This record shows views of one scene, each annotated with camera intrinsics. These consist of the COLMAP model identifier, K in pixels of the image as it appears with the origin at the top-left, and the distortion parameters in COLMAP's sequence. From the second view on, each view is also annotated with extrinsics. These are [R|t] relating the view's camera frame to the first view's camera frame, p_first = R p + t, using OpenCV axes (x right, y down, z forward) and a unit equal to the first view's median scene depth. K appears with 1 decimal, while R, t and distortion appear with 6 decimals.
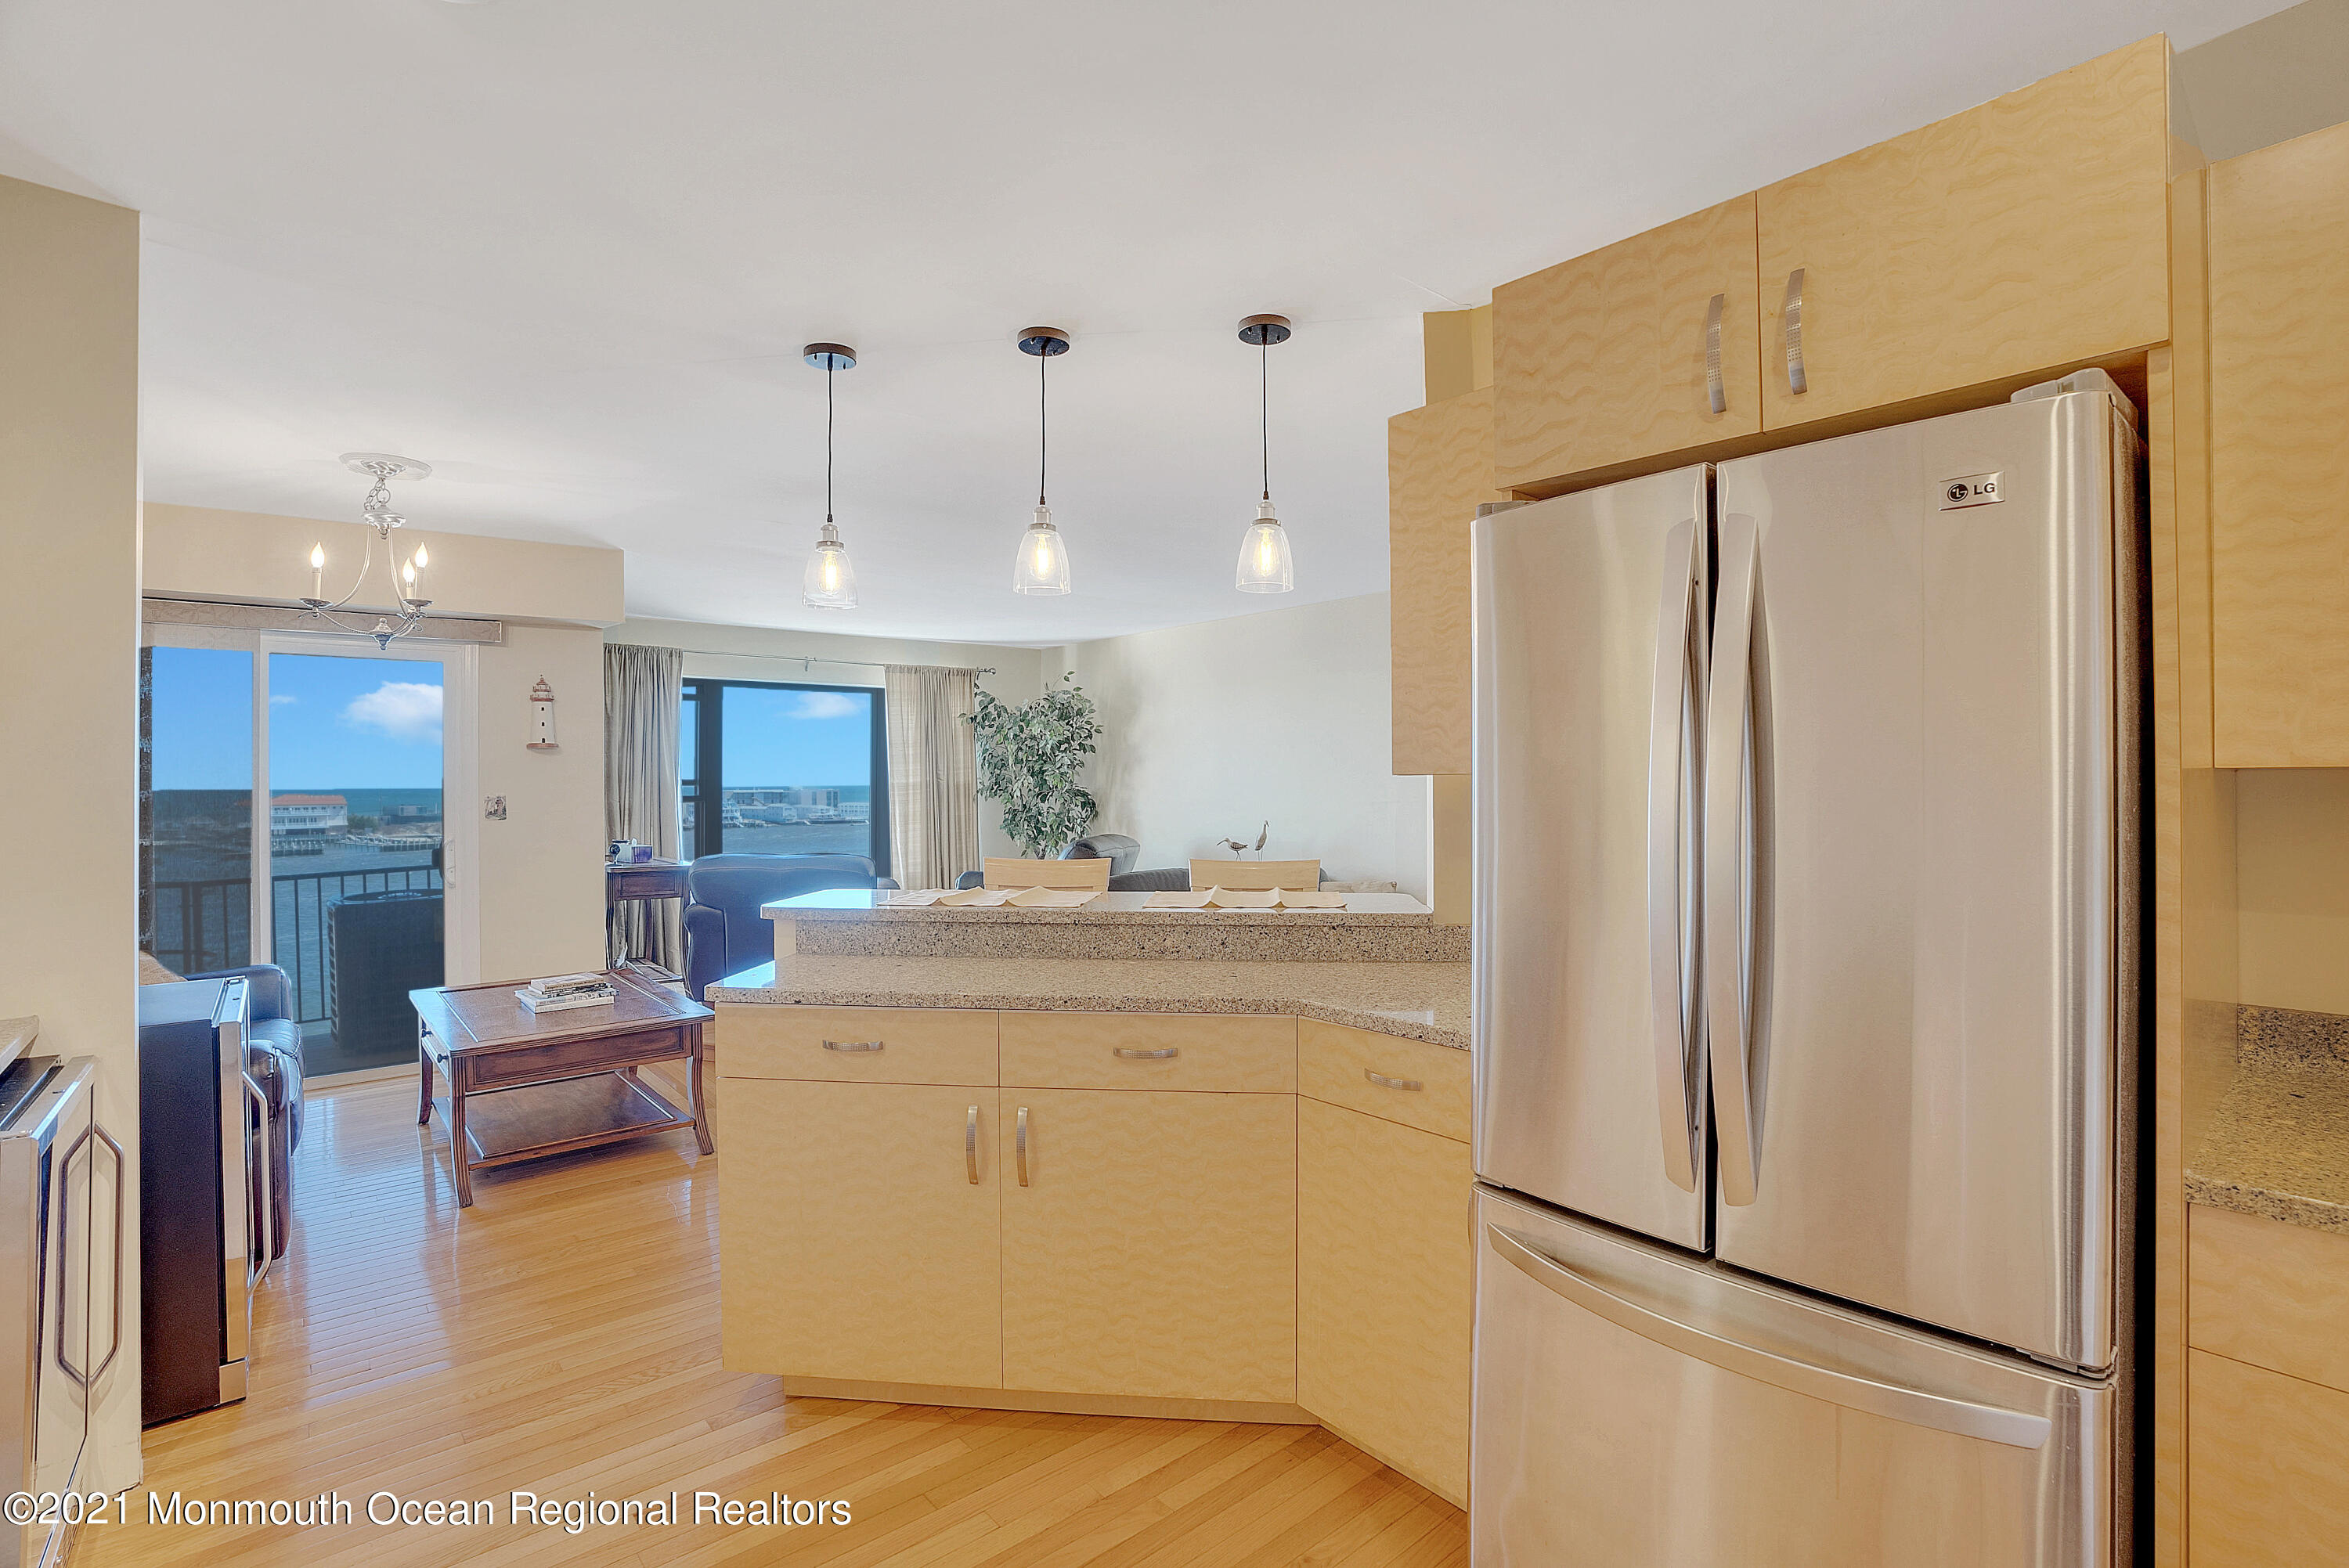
lens RADIAL K [[1088.6, 0, 1179.3], [0, 1088.6, 779.7], [0, 0, 1]] dist [-0.075961, 0.032215]
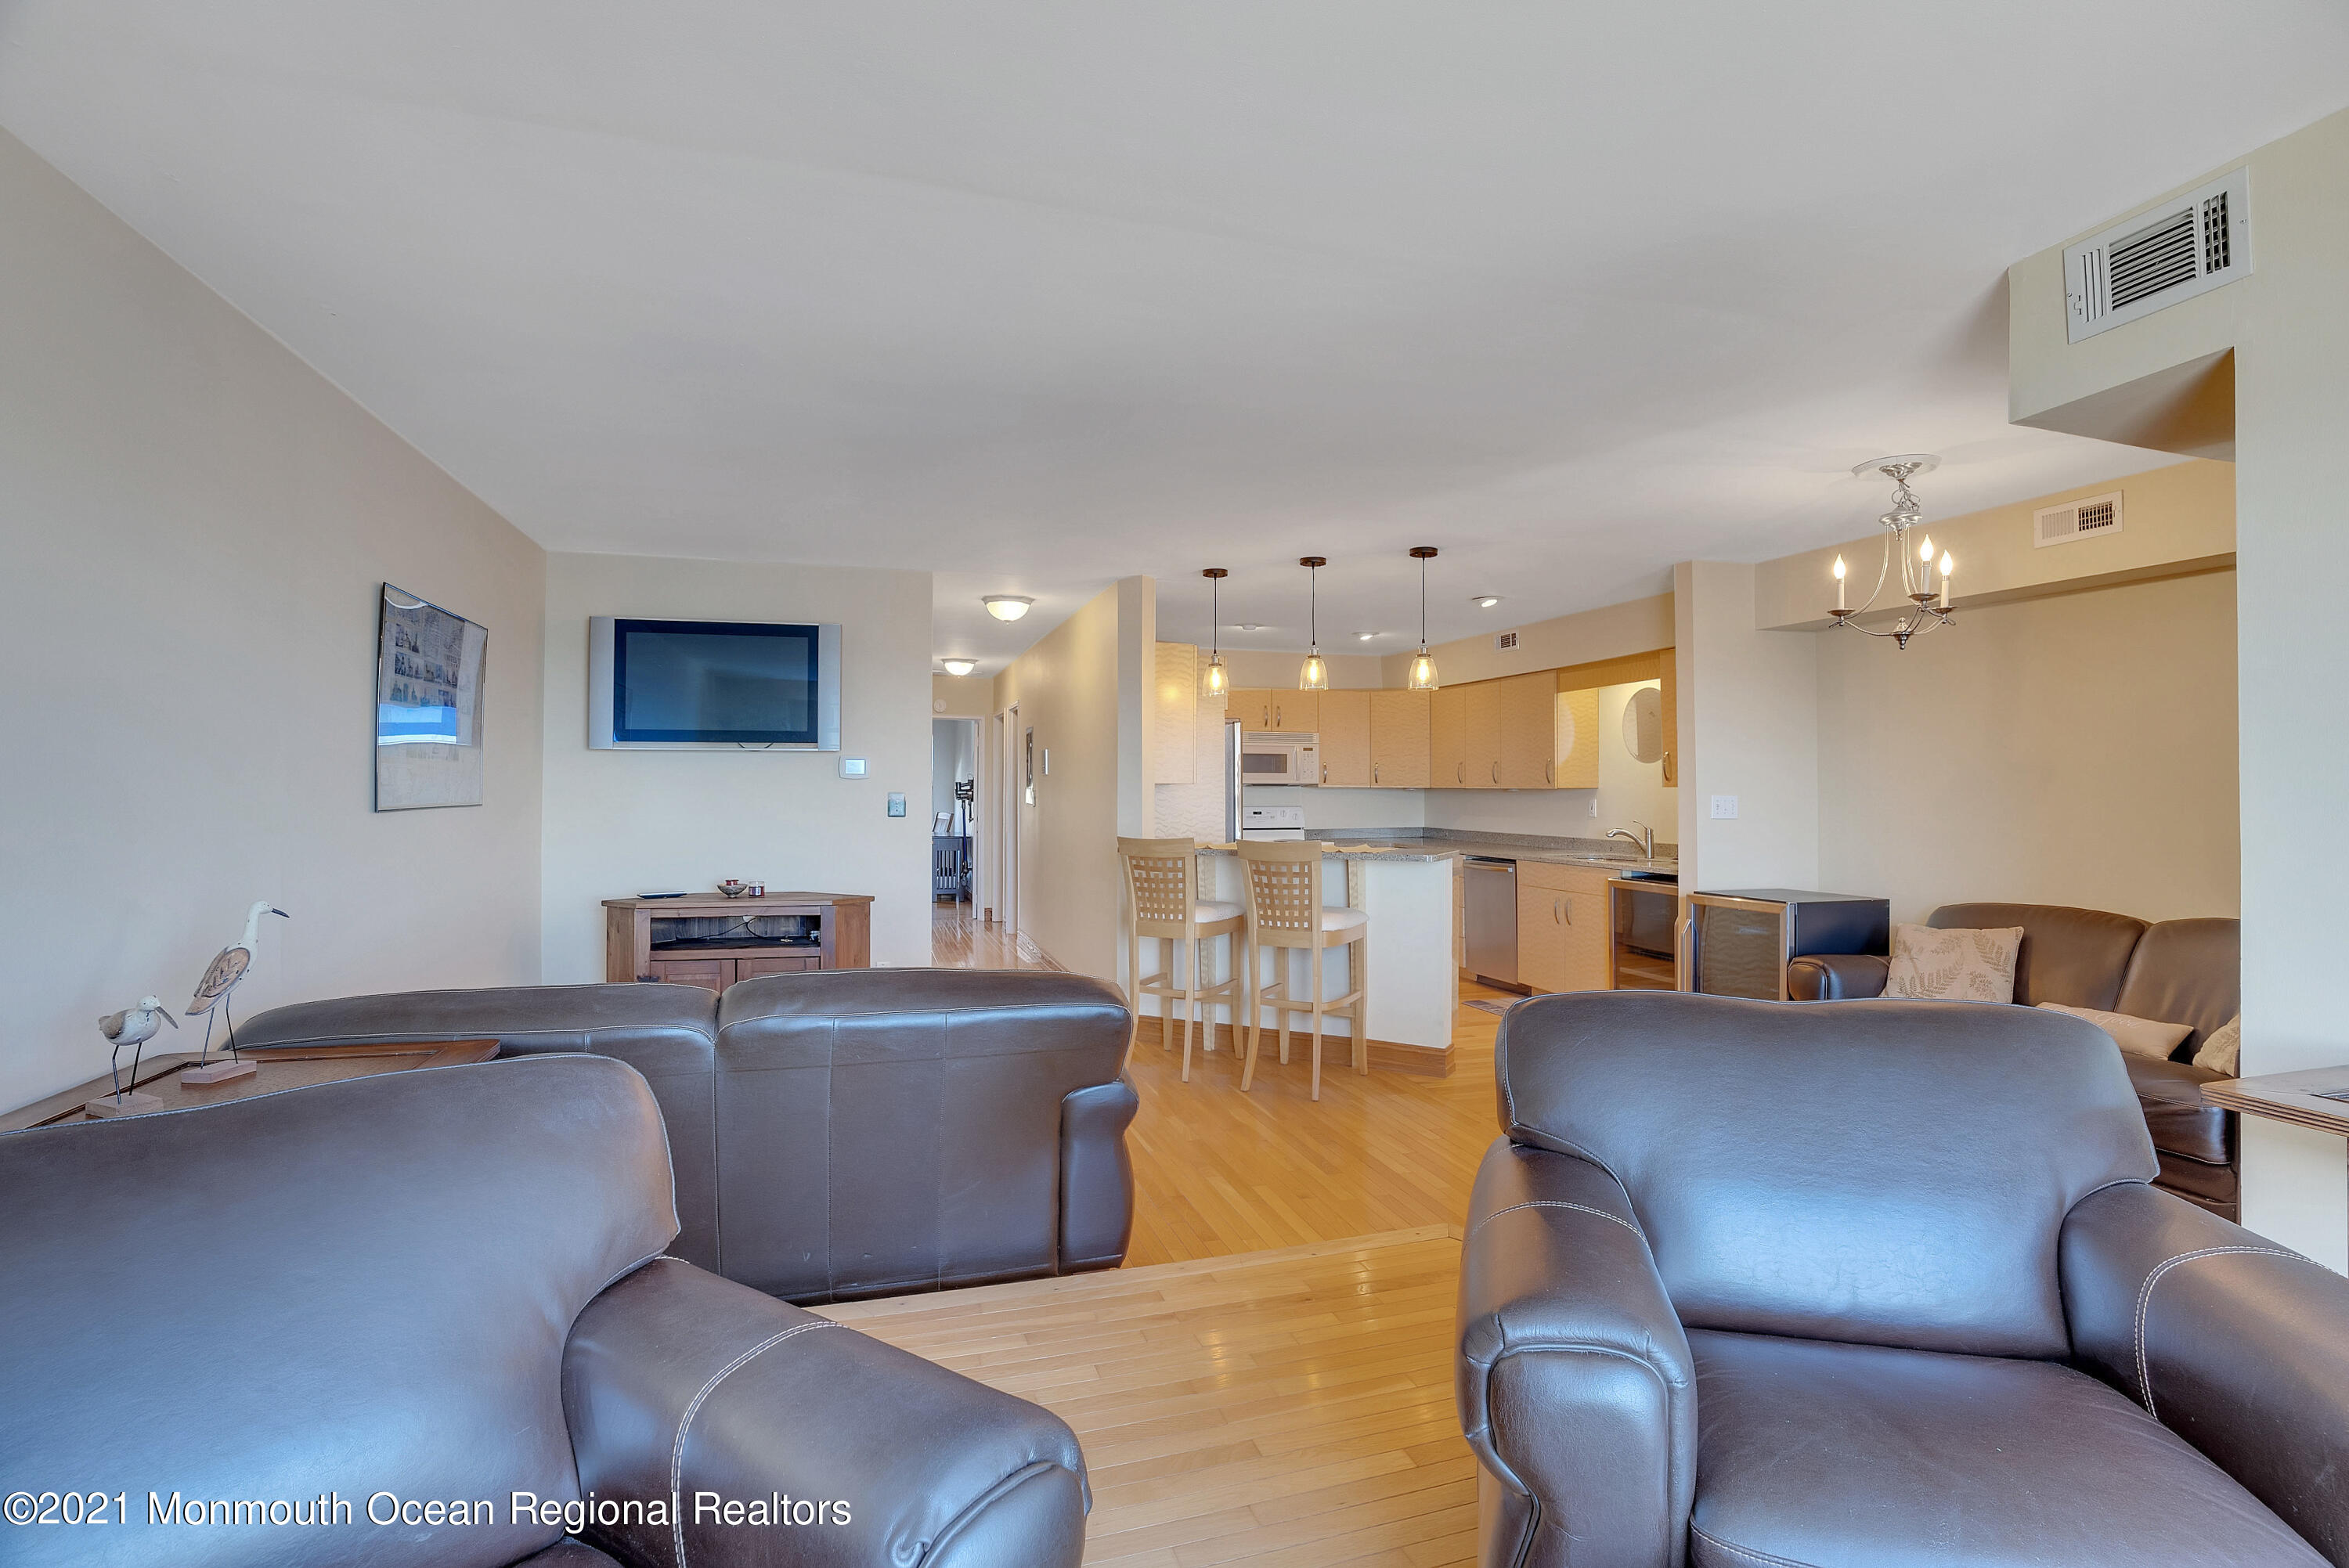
lens RADIAL K [[1088.6, 0, 1179.3], [0, 1088.6, 779.7], [0, 0, 1]] dist [-0.075961, 0.032215]
pose [[-0.912395, 0.007414, 0.409244, -0.328990], [0.001817, 0.999899, -0.014062, 0.008664], [-0.409307, -0.012086, -0.912317, 1.338919]]
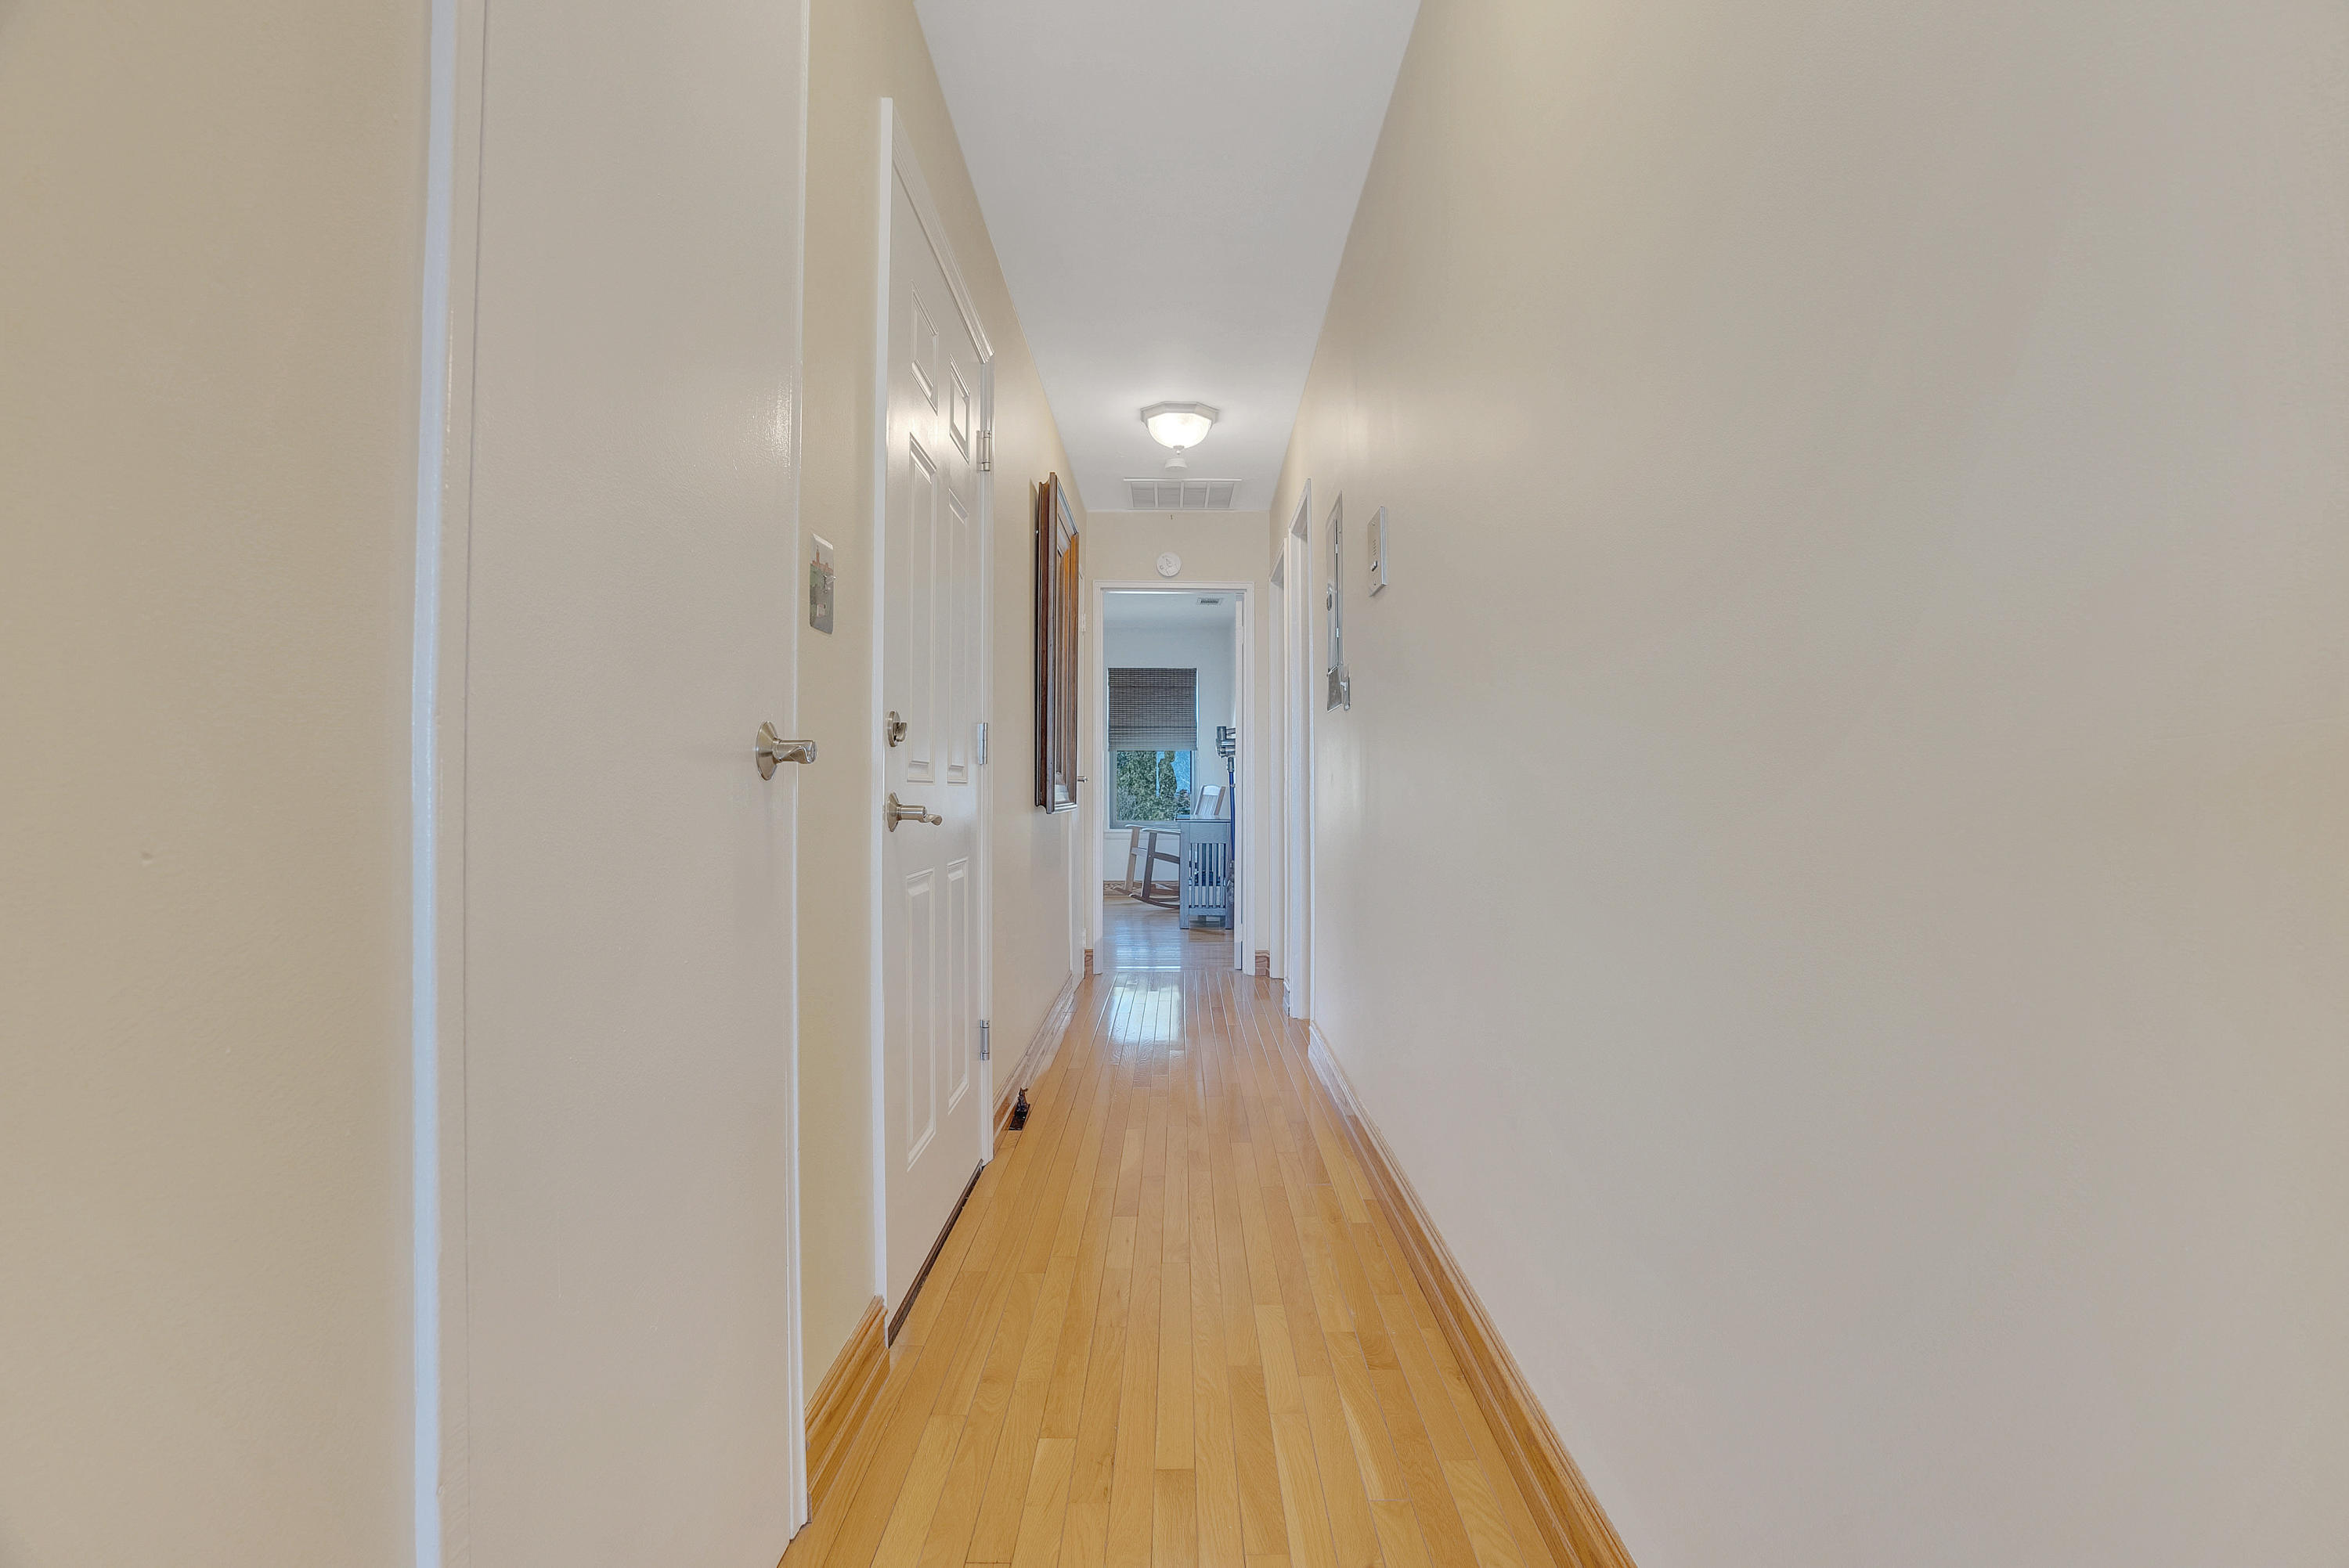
lens RADIAL K [[1114.6, 0, 1175.6], [0, 1114.6, 778.1], [0, 0, 1]] dist [-0.072406, 0.030370]
pose [[-0.751942, 0.014264, 0.659075, 0.139602], [0.003417, 0.999837, -0.017740, 0.065705], [-0.659220, -0.011087, -0.751868, 0.565125]]
